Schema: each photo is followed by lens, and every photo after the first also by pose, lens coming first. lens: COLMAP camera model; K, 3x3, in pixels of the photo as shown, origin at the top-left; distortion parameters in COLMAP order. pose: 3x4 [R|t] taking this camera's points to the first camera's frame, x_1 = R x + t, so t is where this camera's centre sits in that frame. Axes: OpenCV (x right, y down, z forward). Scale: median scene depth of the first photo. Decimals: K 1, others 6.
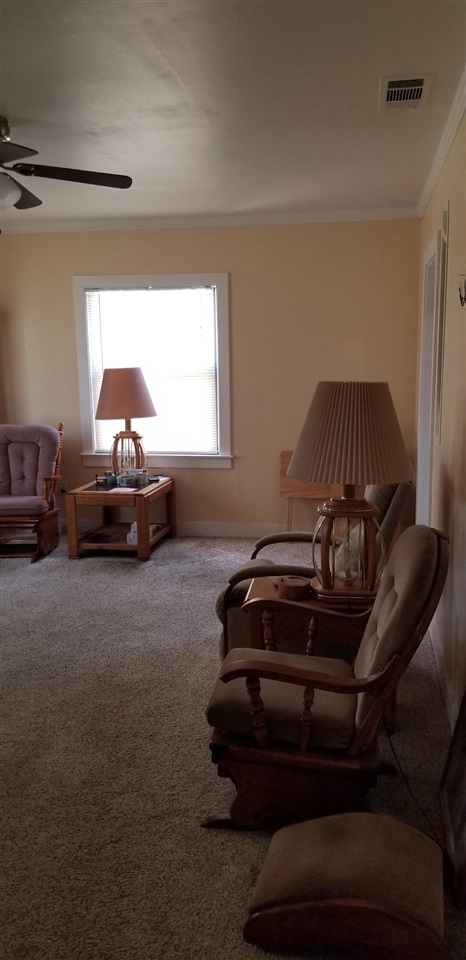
lens RADIAL K [[766.8, 0, 232.8], [0, 766.8, 479.3], [0, 0, 1]] dist [0.060030, -0.086697]
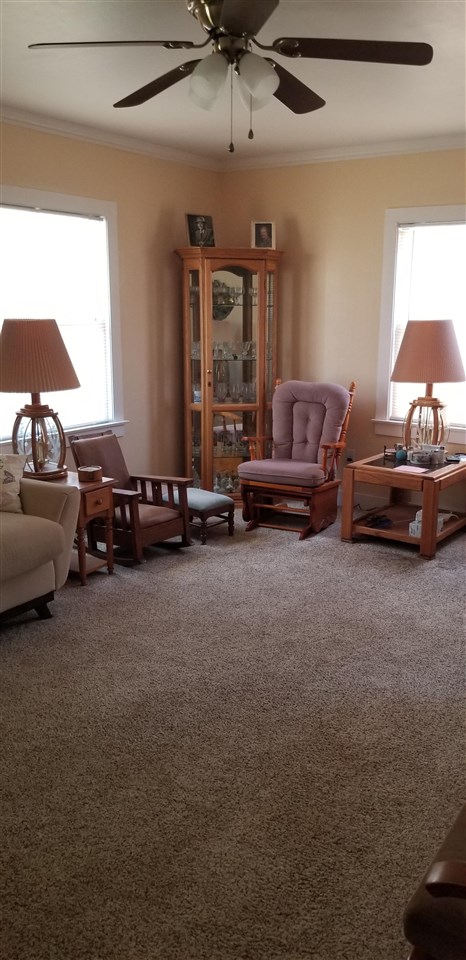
lens RADIAL K [[766.8, 0, 235.2], [0, 766.8, 476.8], [0, 0, 1]] dist [0.060030, -0.086697]
pose [[0.909021, 0.111988, -0.401421, 0.017699], [-0.088451, 0.993118, 0.076762, -0.024590], [0.407255, -0.034272, 0.912671, 0.165607]]
